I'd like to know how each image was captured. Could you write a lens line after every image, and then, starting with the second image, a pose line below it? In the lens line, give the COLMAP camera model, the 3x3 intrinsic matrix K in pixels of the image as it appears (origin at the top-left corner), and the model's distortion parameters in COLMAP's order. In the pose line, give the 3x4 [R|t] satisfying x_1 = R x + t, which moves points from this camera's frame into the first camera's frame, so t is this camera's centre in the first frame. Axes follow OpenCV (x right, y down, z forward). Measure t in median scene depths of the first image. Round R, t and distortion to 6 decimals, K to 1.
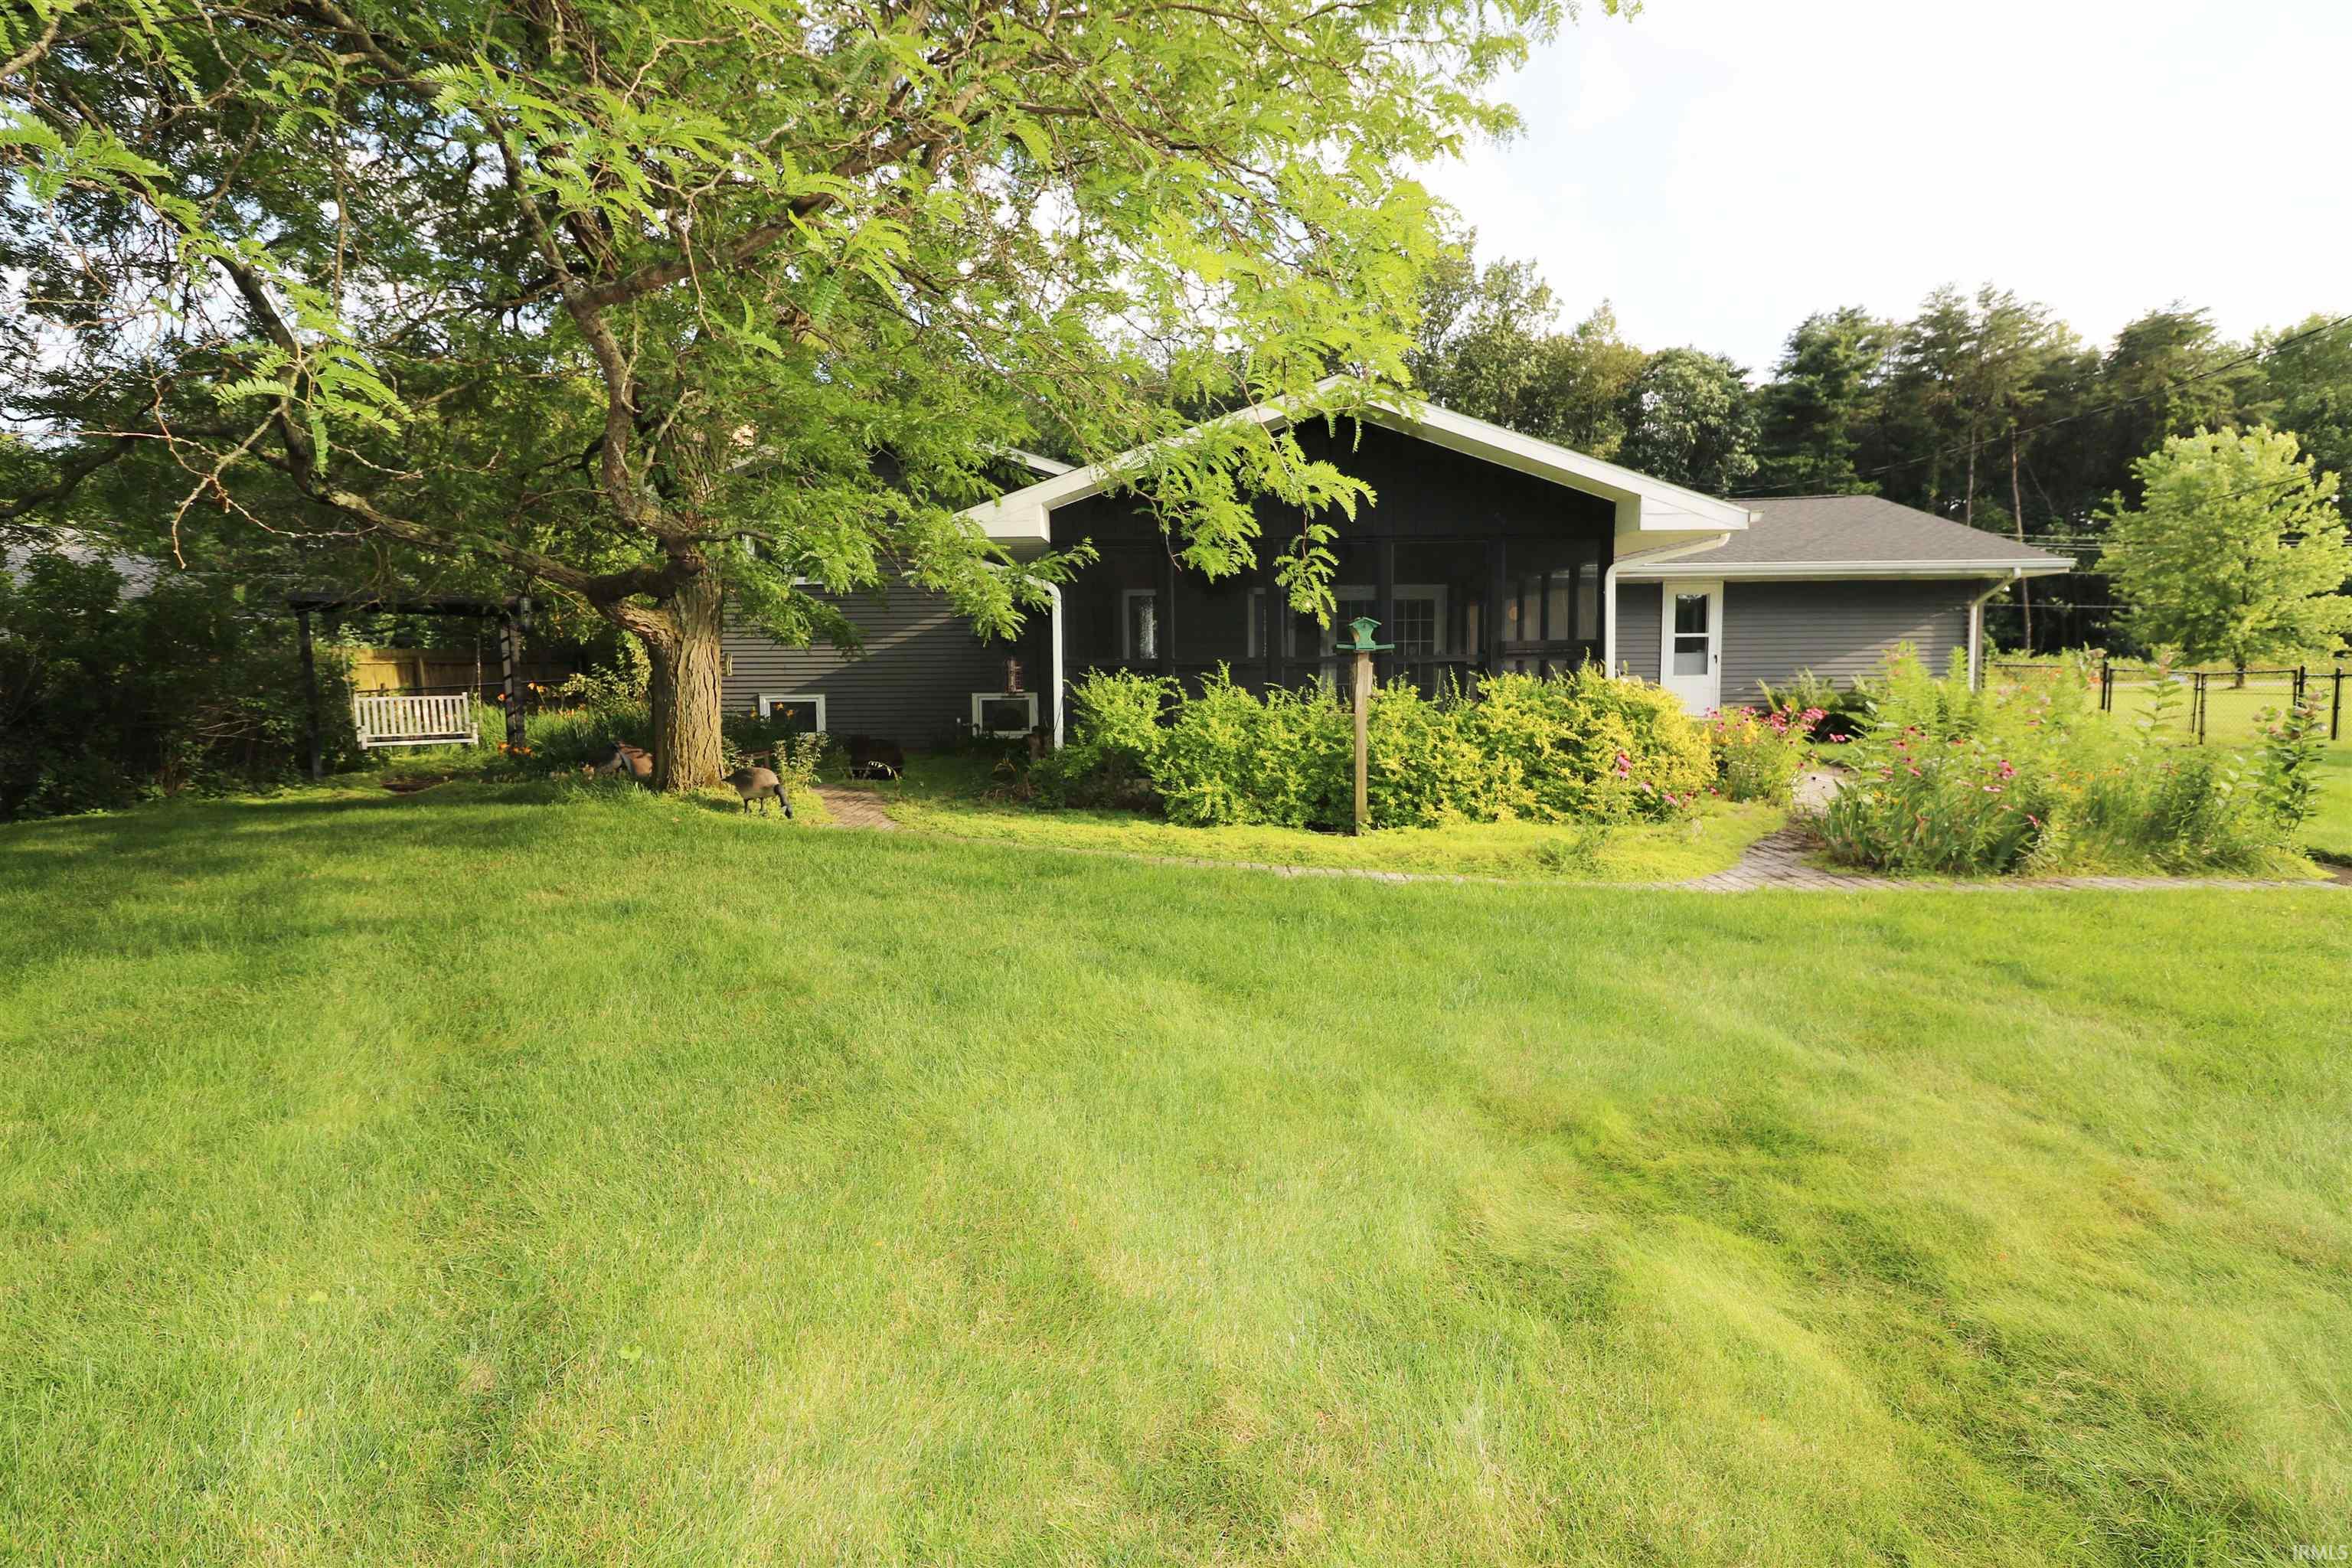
lens RADIAL K [[1119.1, 0, 1174.8], [0, 1119.1, 803.8], [0, 0, 1]] dist [-0.014459, -0.000079]
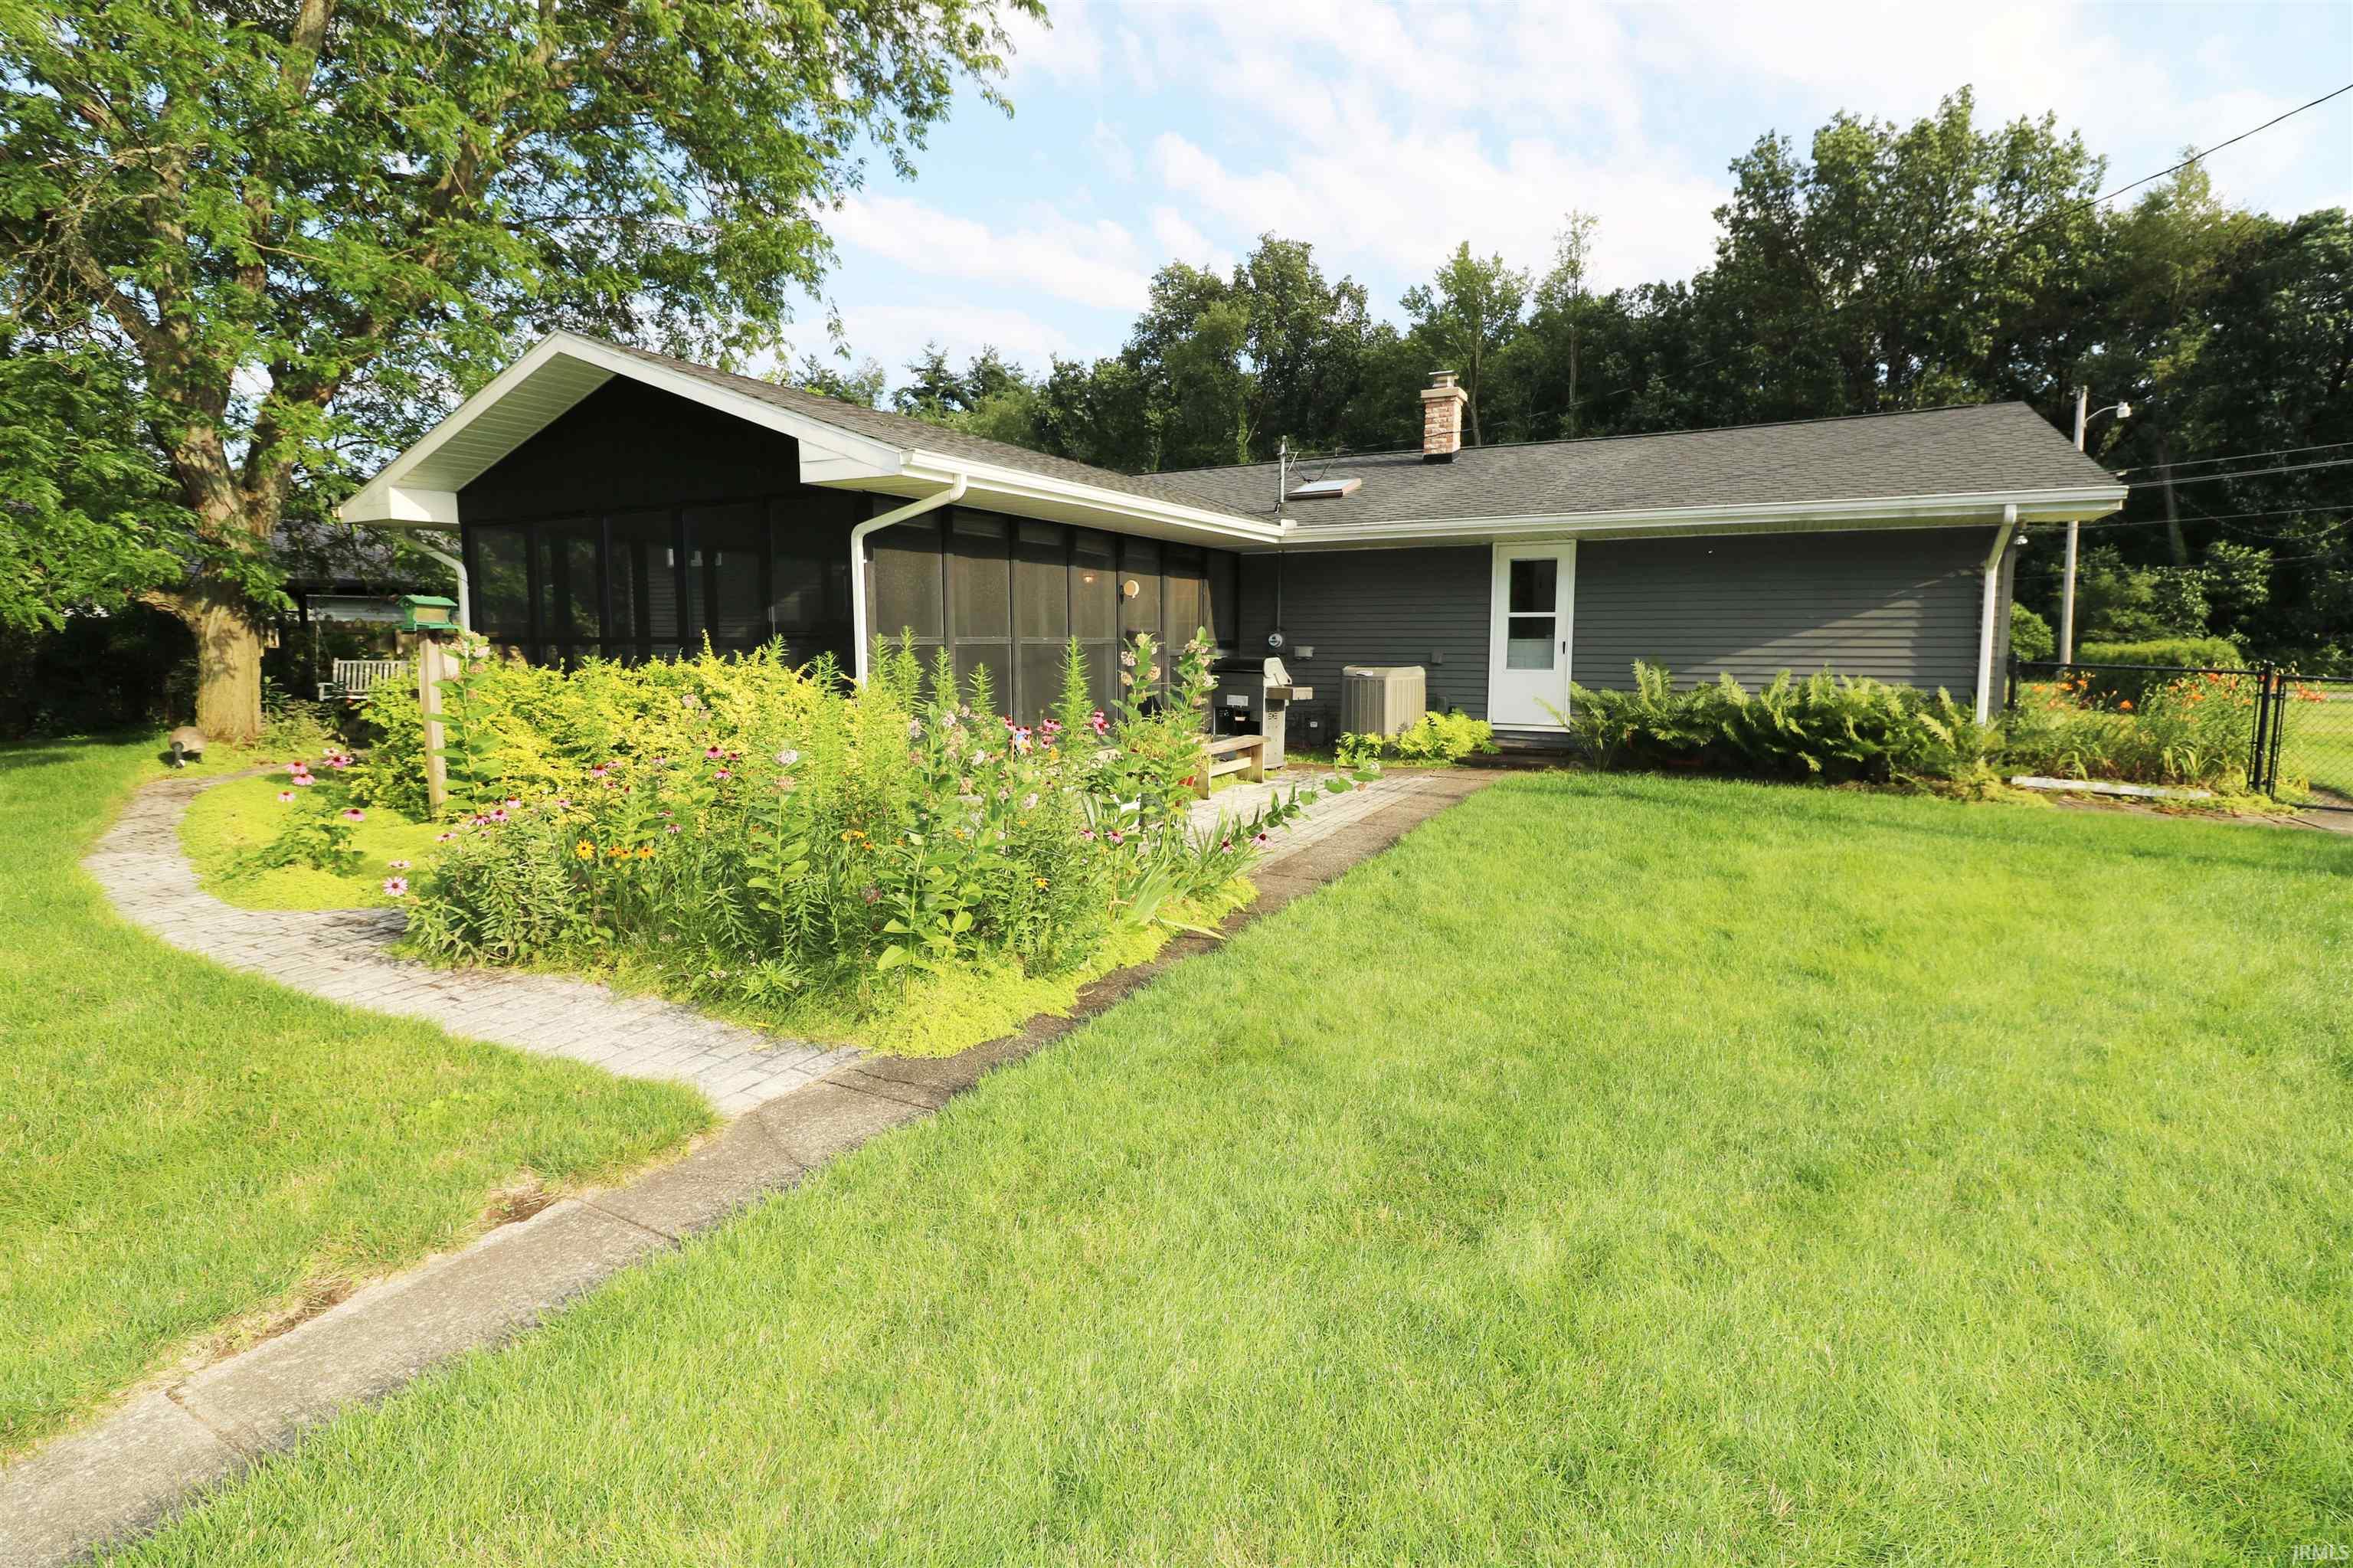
lens RADIAL K [[1119.7, 0, 1184.1], [0, 1119.7, 774.0], [0, 0, 1]] dist [-0.014459, -0.000079]
pose [[0.883444, 0.070563, -0.463193, 0.637021], [-0.073737, 0.997214, 0.011278, -0.040084], [0.462698, 0.024191, 0.886186, 0.255565]]
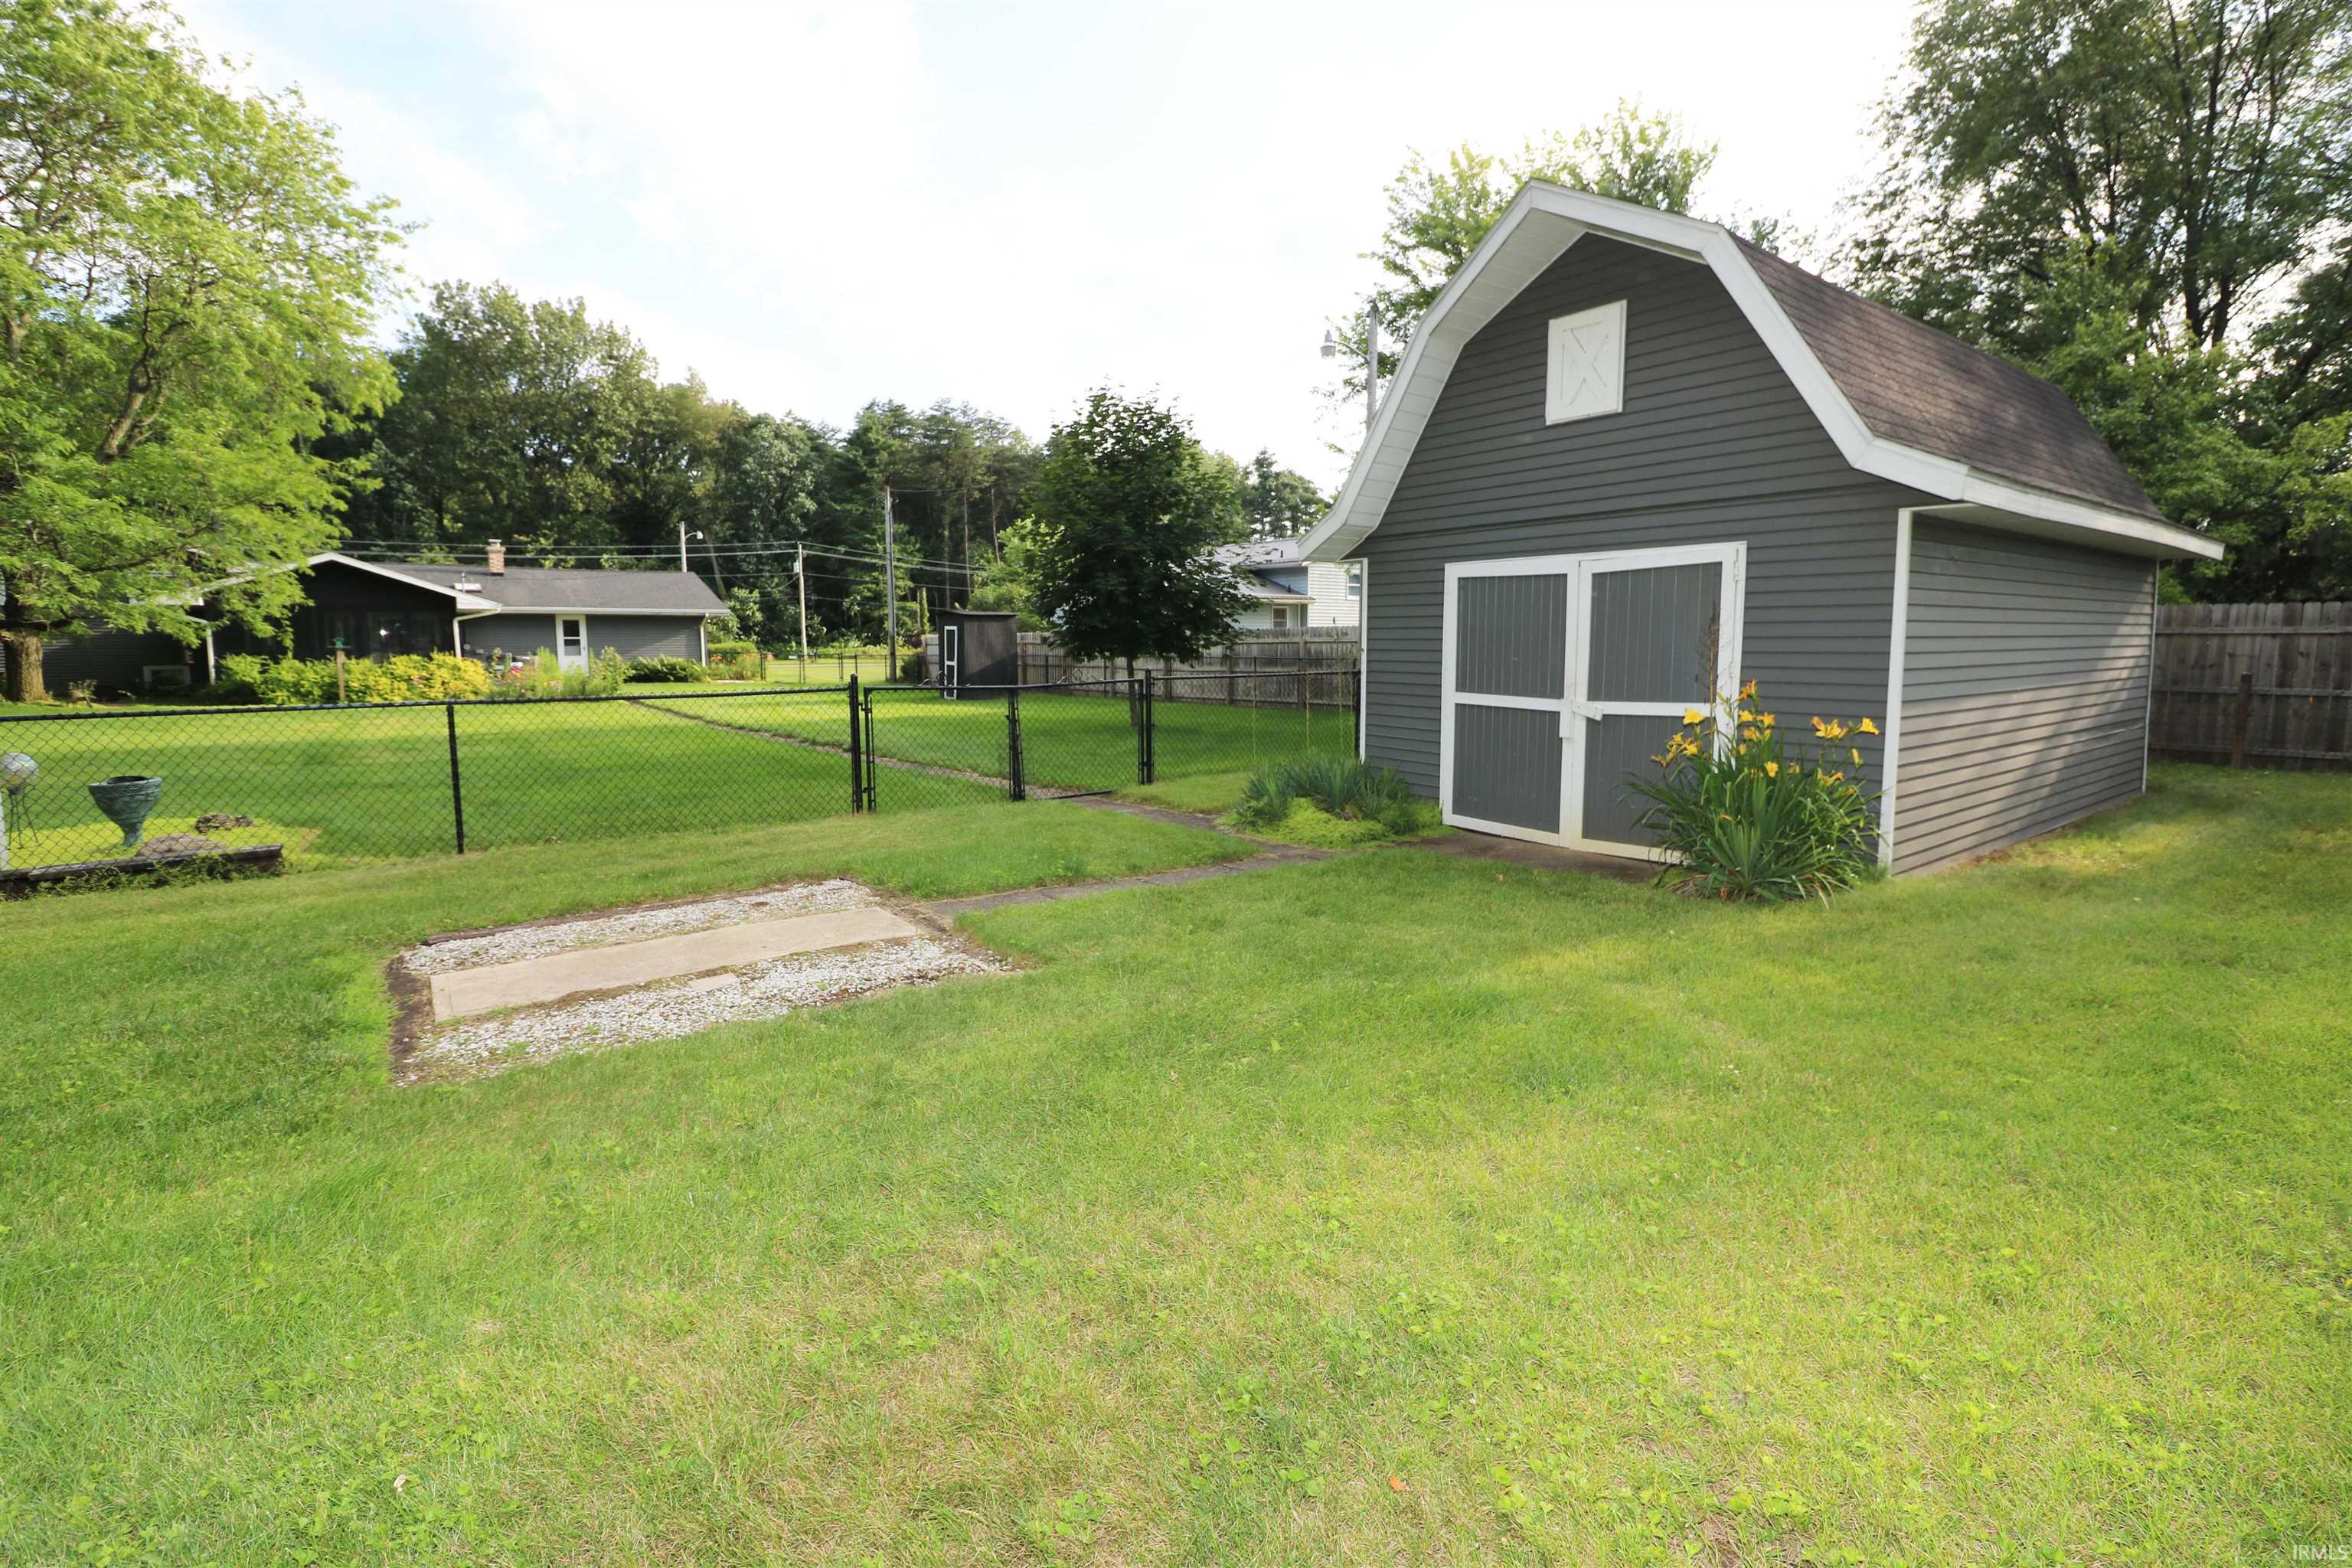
lens RADIAL K [[1119.1, 0, 1170.6], [0, 1119.1, 773.9], [0, 0, 1]] dist [-0.014459, -0.000079]
pose [[0.809004, -0.056153, 0.585114, 0.118288], [0.062057, 0.998023, 0.009977, 0.179595], [-0.584518, 0.028239, 0.810889, -1.567600]]
